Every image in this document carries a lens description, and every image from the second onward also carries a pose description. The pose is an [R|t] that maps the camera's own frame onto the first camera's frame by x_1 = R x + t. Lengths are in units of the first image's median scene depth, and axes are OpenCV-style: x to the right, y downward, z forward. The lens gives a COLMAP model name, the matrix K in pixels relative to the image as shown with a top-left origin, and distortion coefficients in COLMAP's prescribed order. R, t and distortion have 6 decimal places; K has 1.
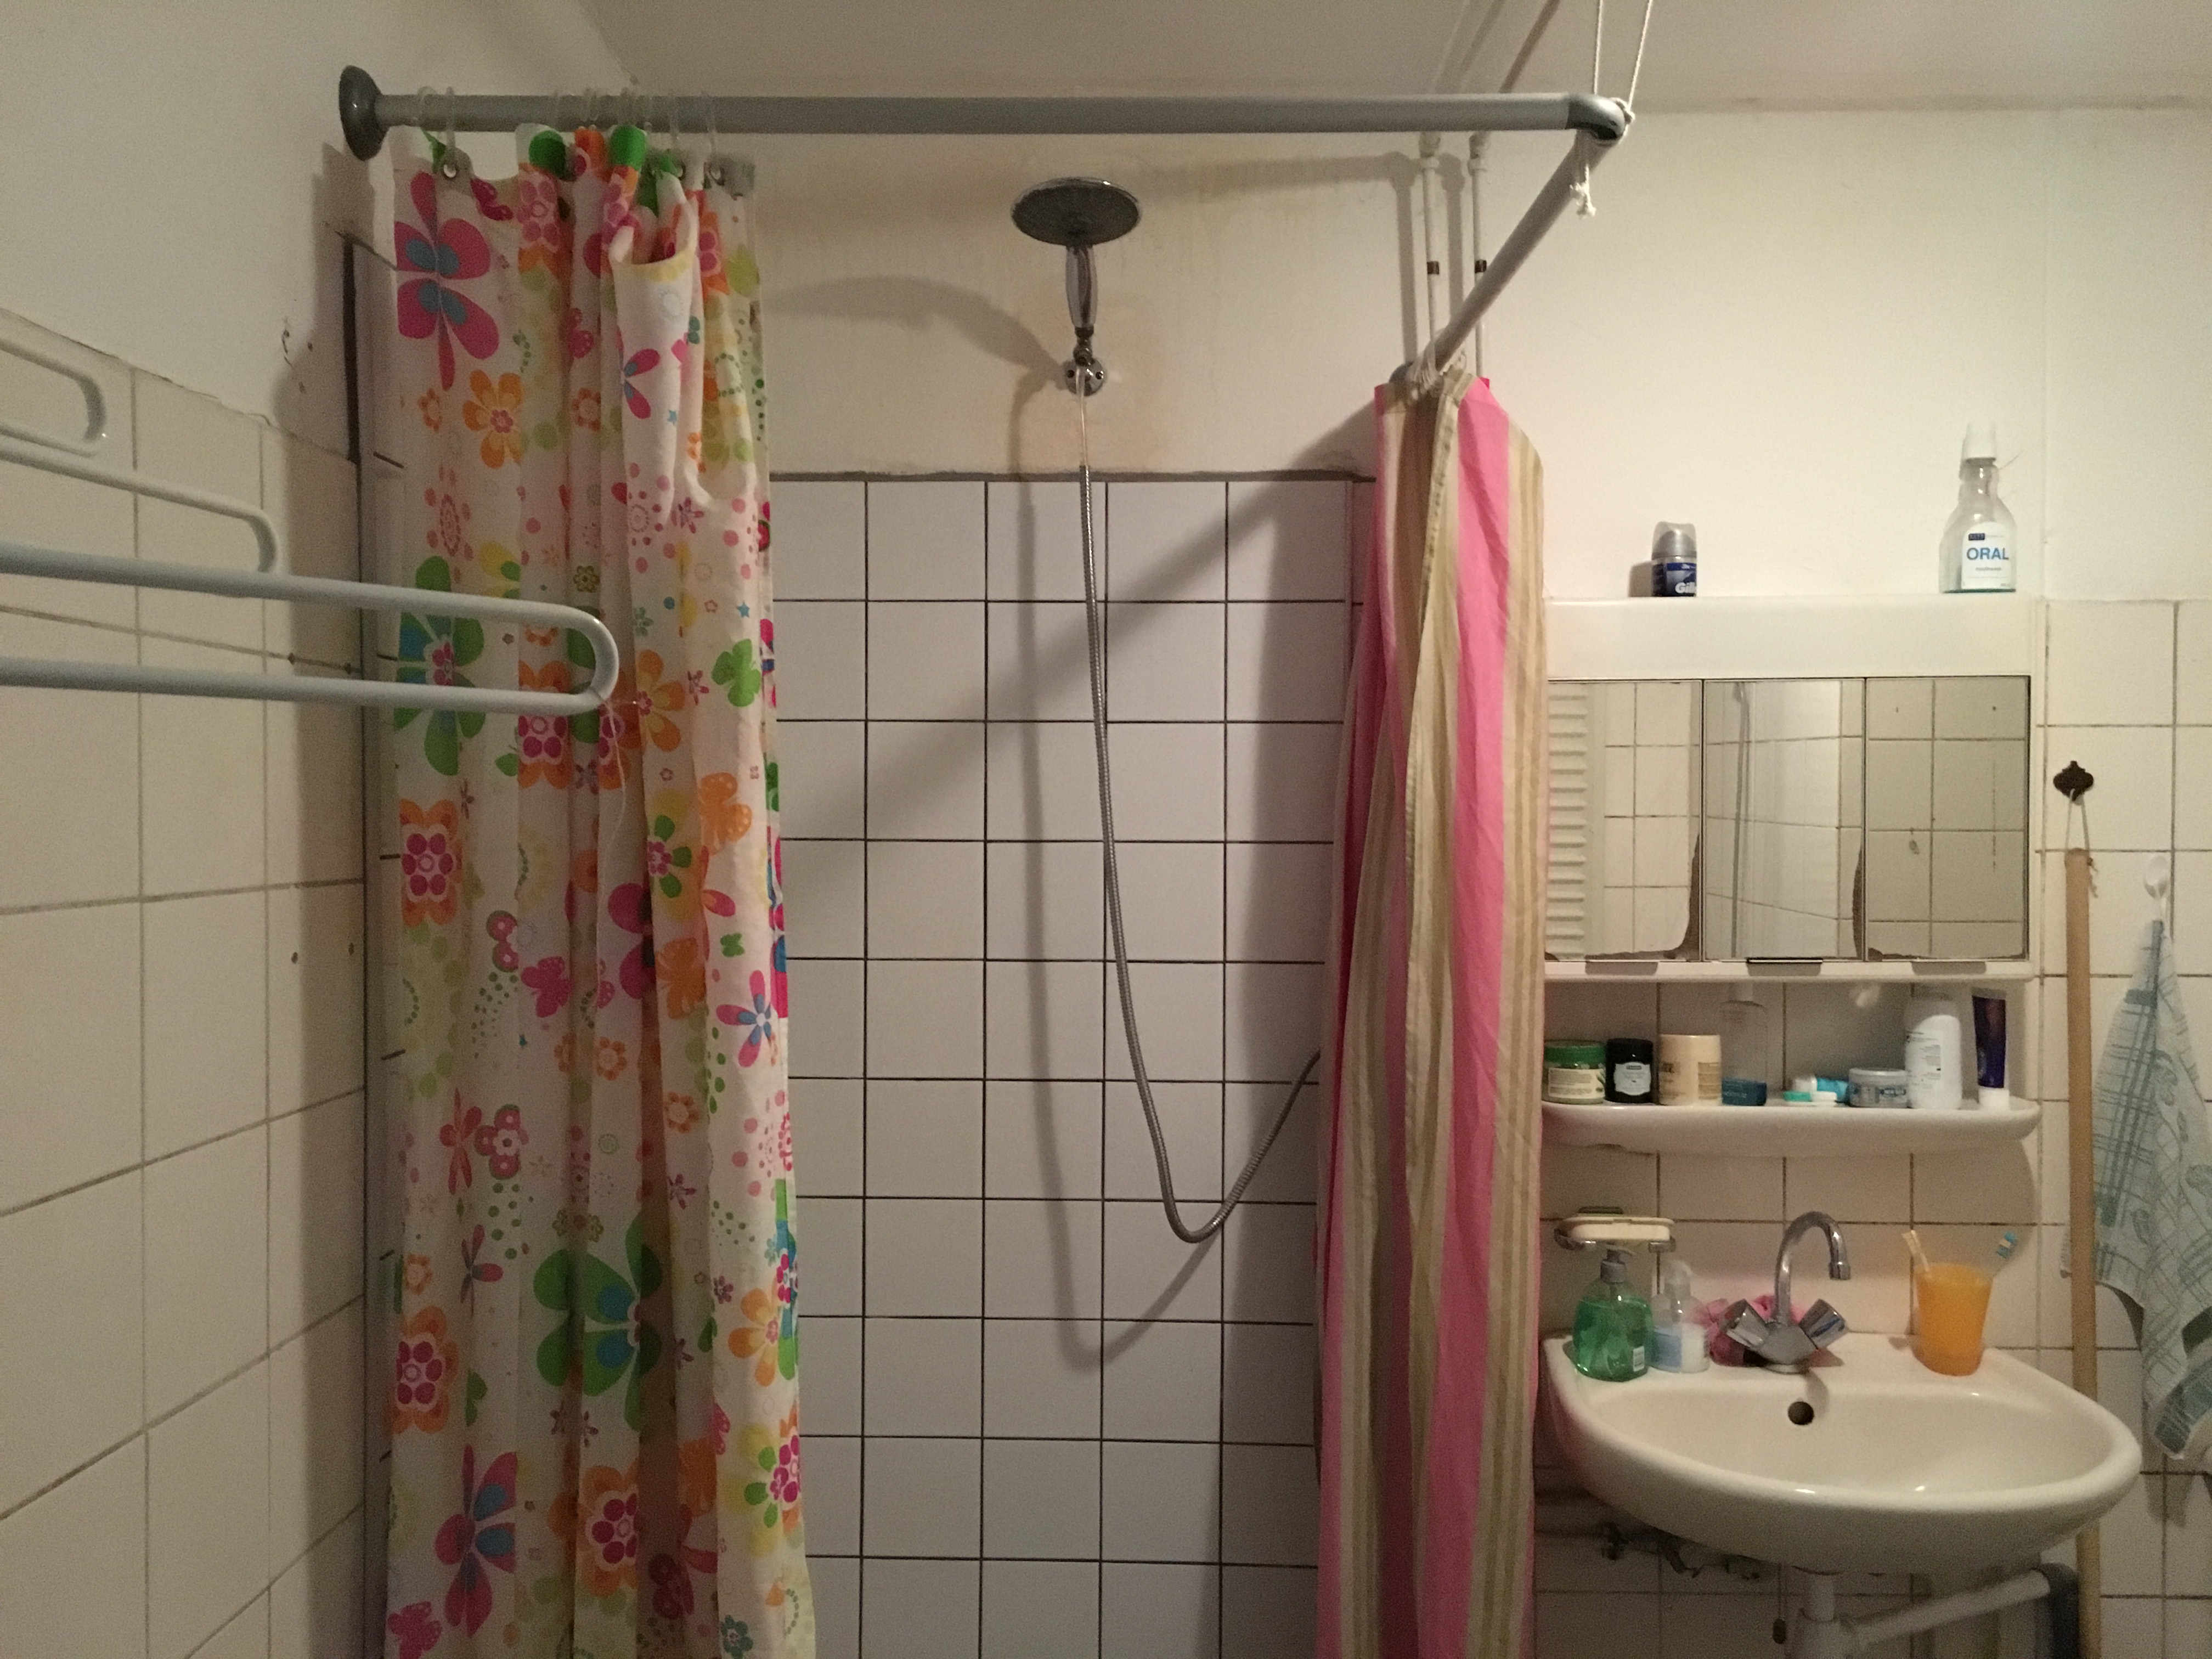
lens RADIAL K [[1875.8, 0, 1100.4], [0, 1875.8, 834.9], [0, 0, 1]] dist [0.007394, -0.014526]
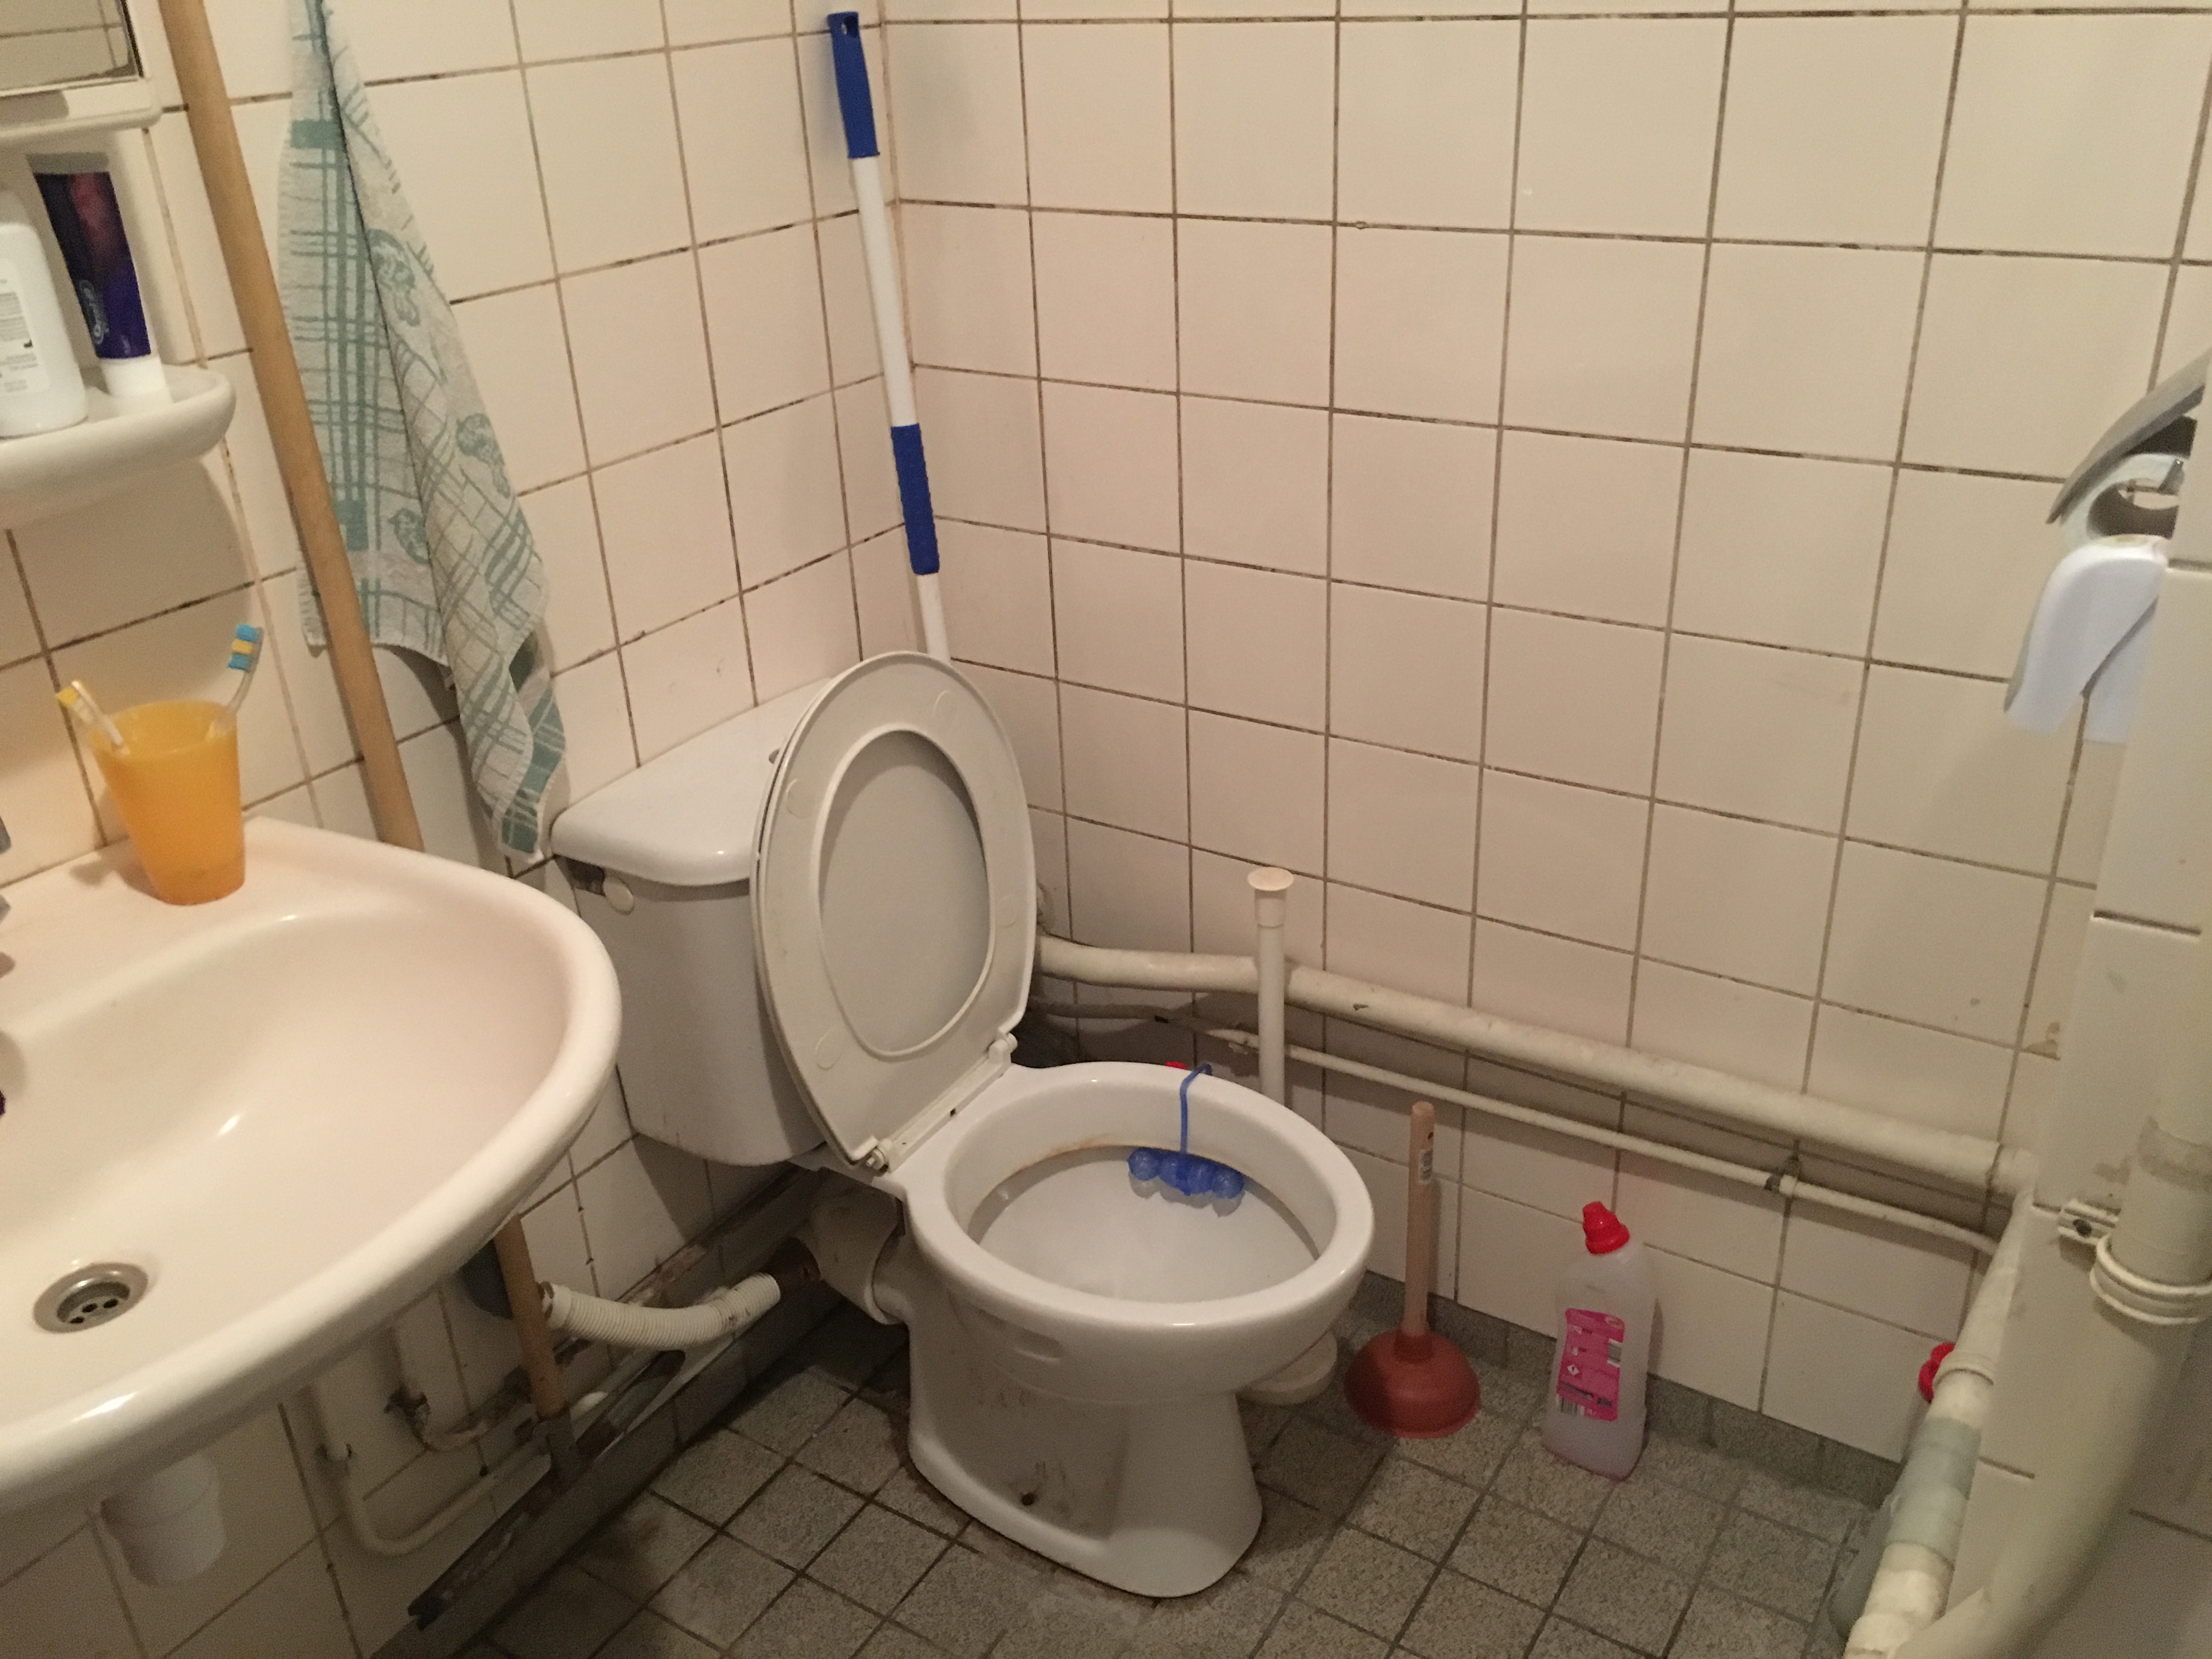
lens RADIAL K [[1875.8, 0, 1102.3], [0, 1875.8, 844.9], [0, 0, 1]] dist [0.007394, -0.014526]
pose [[0.507102, -0.407248, 0.759603, 0.168847], [0.047846, 0.893269, 0.446969, 0.037836], [-0.860557, -0.190314, 0.472464, 0.504047]]
